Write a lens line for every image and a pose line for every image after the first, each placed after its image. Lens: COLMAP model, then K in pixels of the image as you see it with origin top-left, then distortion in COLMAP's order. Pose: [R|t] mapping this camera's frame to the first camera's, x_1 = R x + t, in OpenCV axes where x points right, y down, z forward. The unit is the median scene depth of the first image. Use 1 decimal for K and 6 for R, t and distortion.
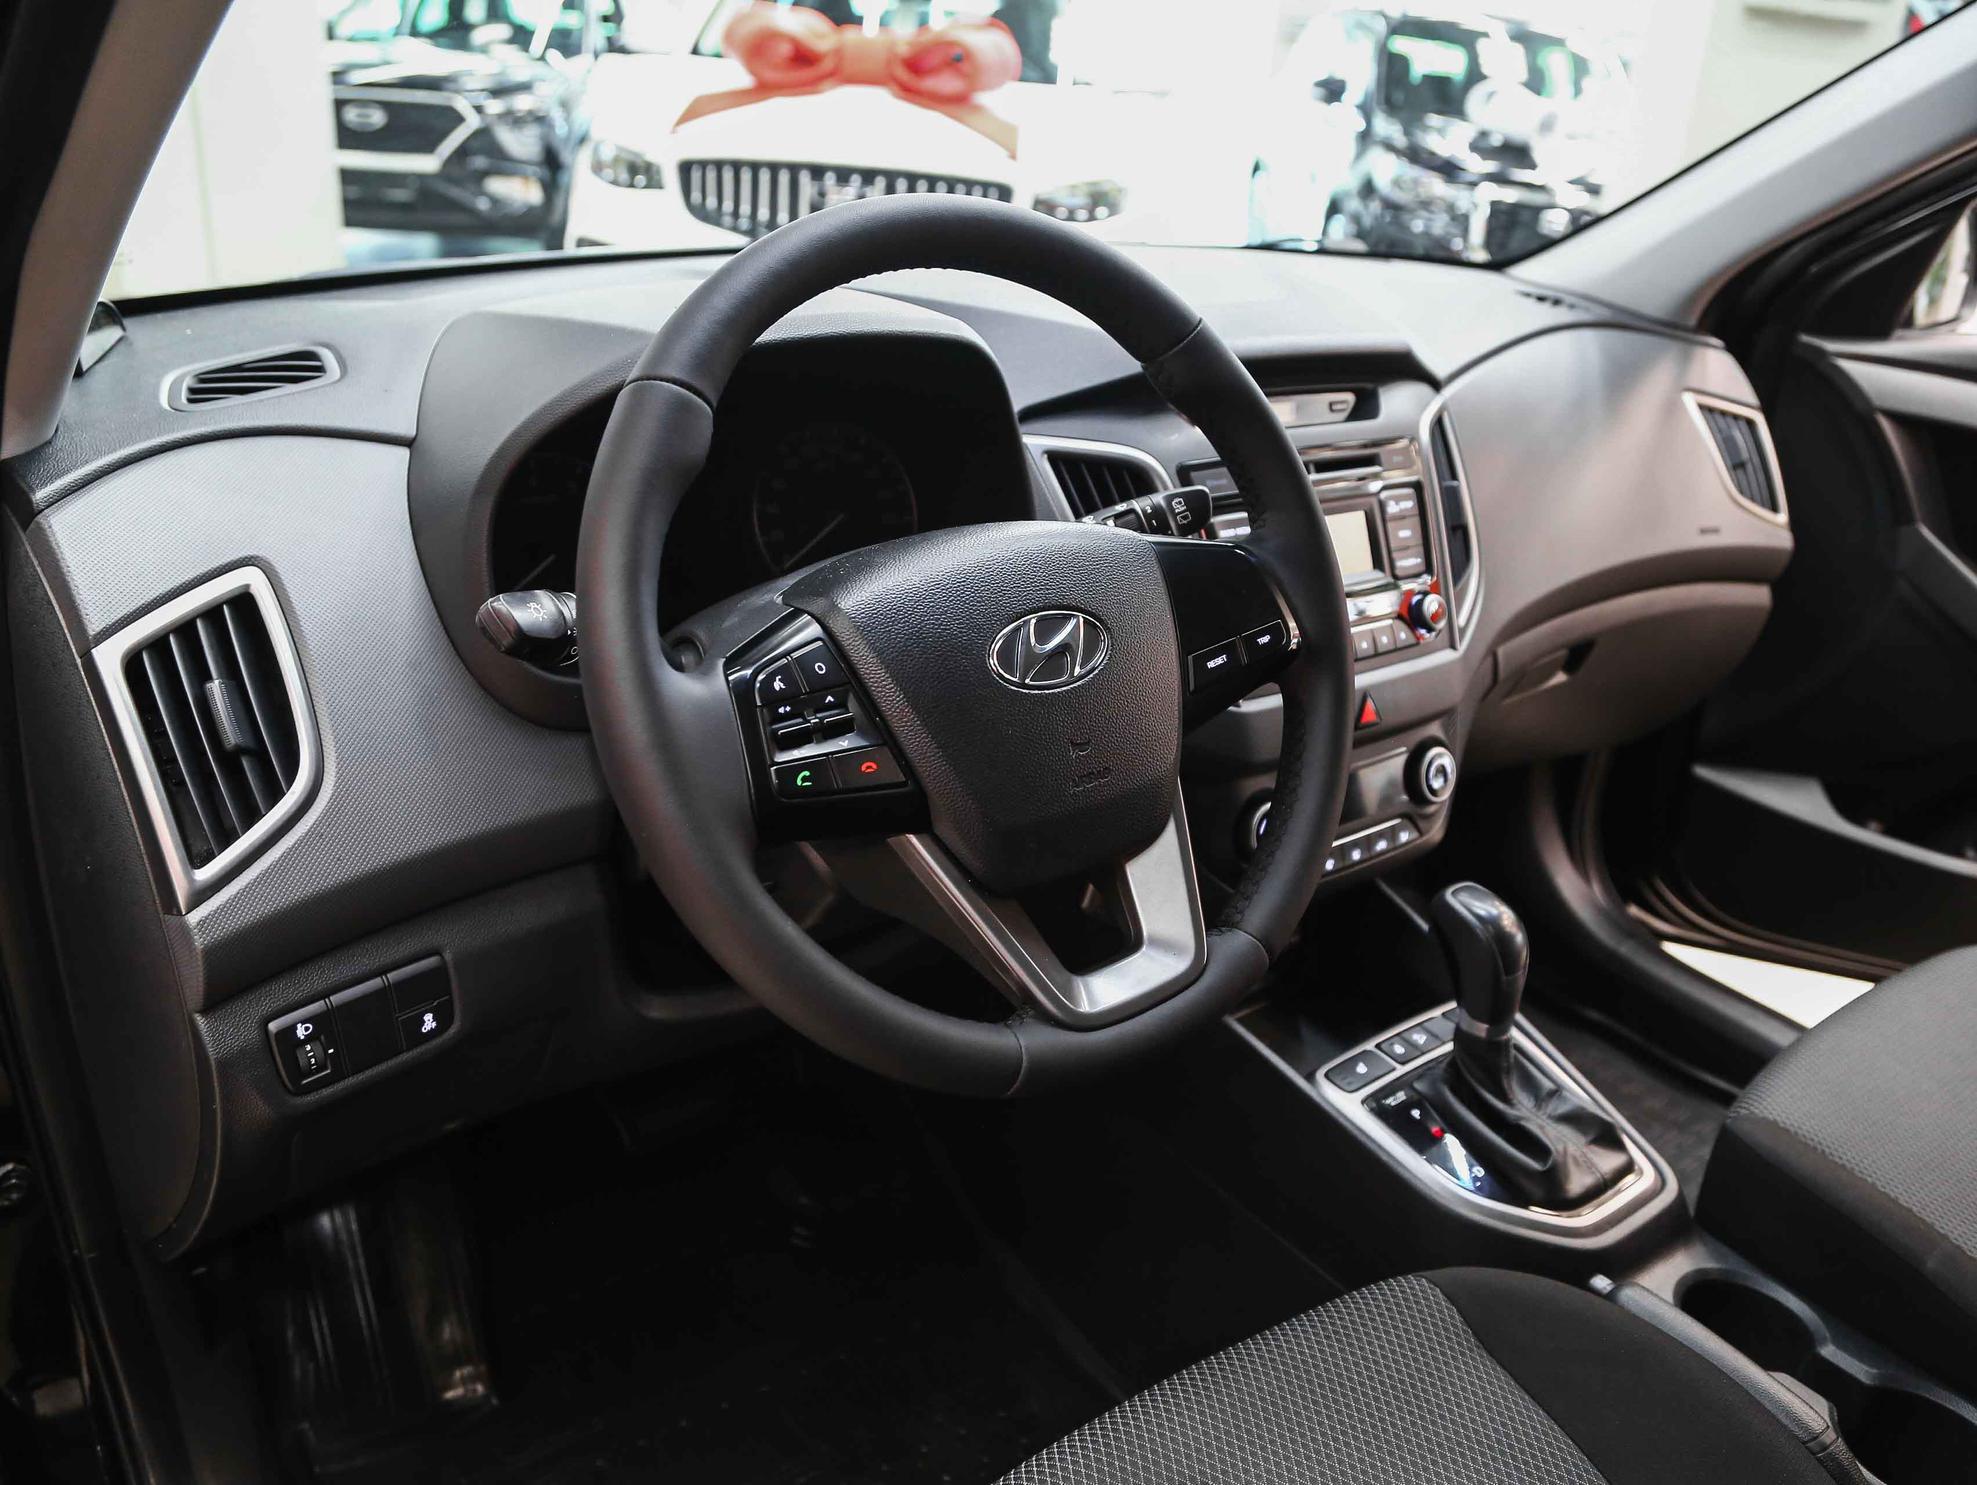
lens RADIAL K [[1502.0, 0, 994.5], [0, 1502.0, 787.2], [0, 0, 1]] dist [-0.127867, 0.066178]
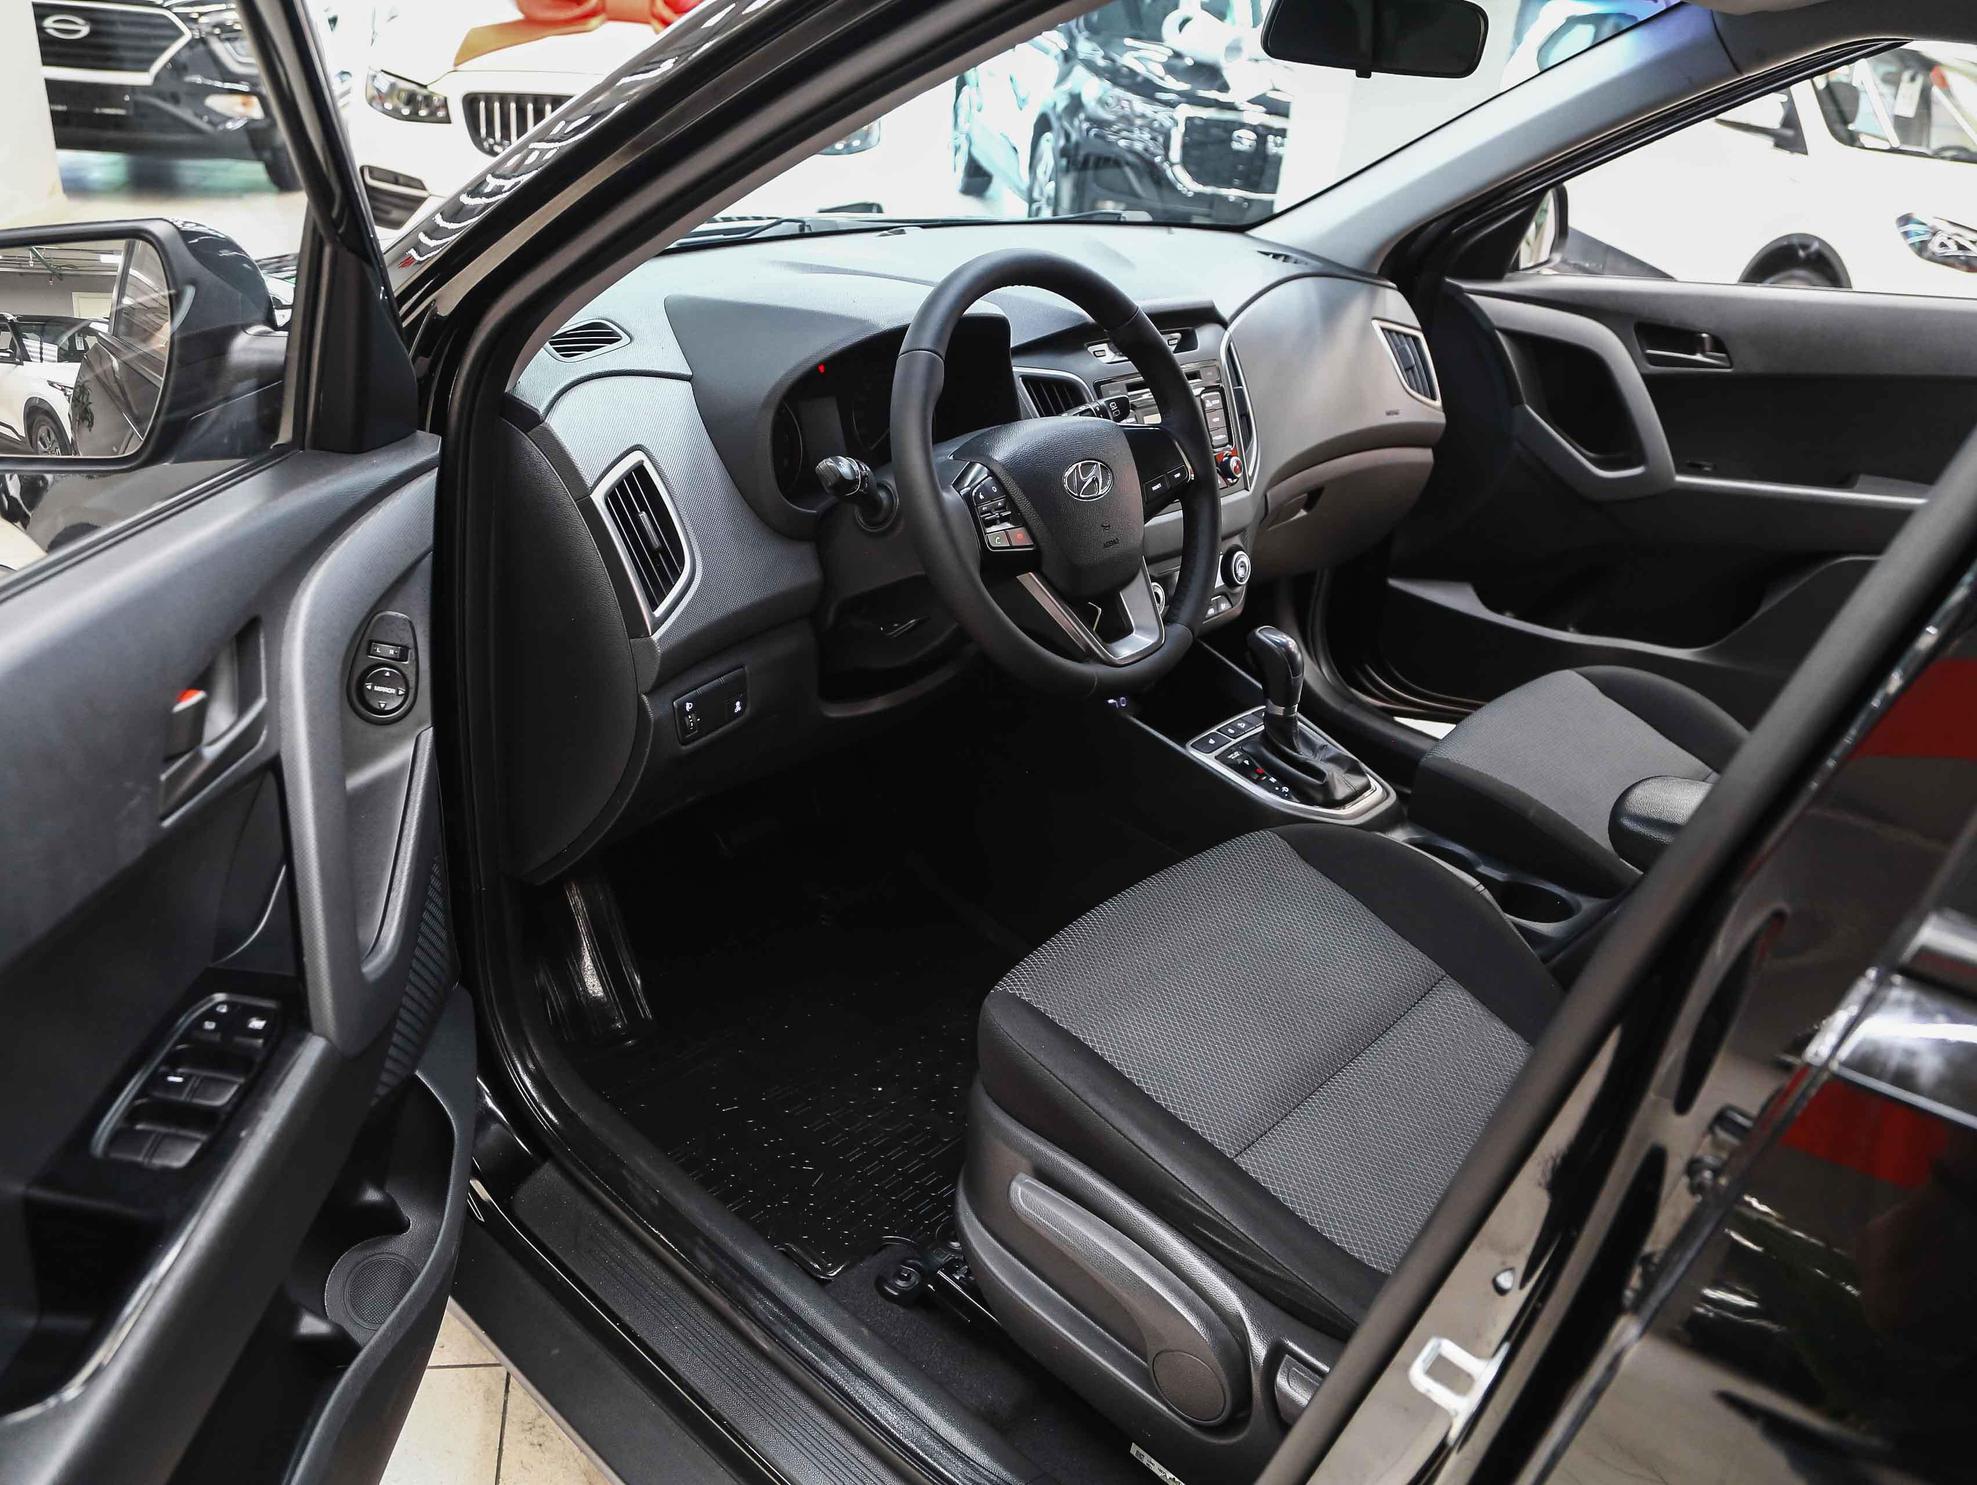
lens RADIAL K [[1502.0, 0, 994.5], [0, 1502.0, 787.2], [0, 0, 1]] dist [-0.127867, 0.066178]
pose [[0.979911, -0.071096, 0.186331, -0.284976], [0.059121, 0.995859, 0.069064, 0.100942], [-0.190470, -0.056660, 0.980057, -0.559938]]
